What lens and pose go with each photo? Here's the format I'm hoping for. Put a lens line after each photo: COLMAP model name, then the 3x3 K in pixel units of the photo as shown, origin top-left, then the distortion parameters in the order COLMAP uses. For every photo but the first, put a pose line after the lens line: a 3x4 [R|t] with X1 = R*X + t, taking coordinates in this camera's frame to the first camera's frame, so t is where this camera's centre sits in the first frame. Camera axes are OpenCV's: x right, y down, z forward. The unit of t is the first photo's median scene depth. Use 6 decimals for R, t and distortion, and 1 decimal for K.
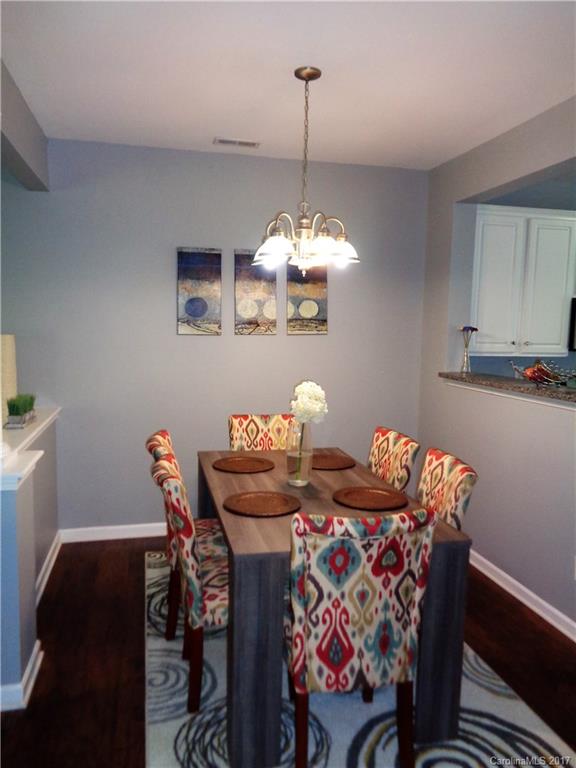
lens RADIAL K [[581.4, 0, 291.2], [0, 581.4, 386.3], [0, 0, 1]] dist [0.018995, 0.010678]
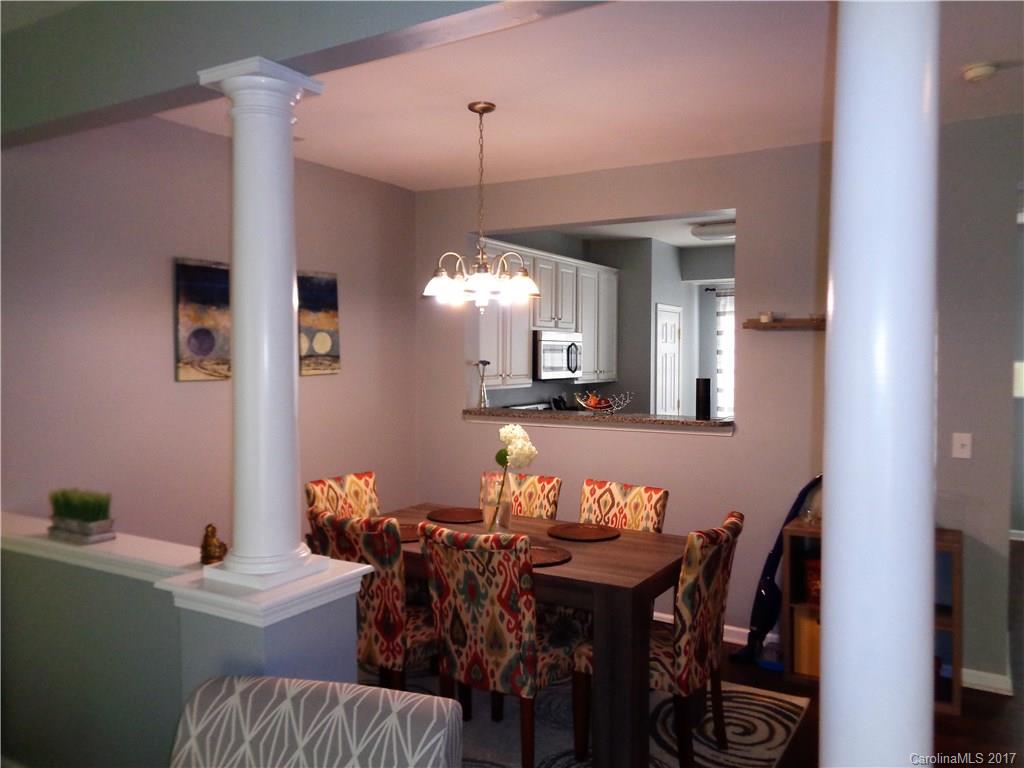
lens RADIAL K [[775.2, 0, 518.7], [0, 775.2, 376.0], [0, 0, 1]] dist [0.018995, 0.010678]
pose [[0.703600, -0.036674, 0.709649, -0.561617], [0.086659, 0.995642, -0.034467, -0.027614], [-0.705292, 0.085748, 0.703712, 0.057843]]
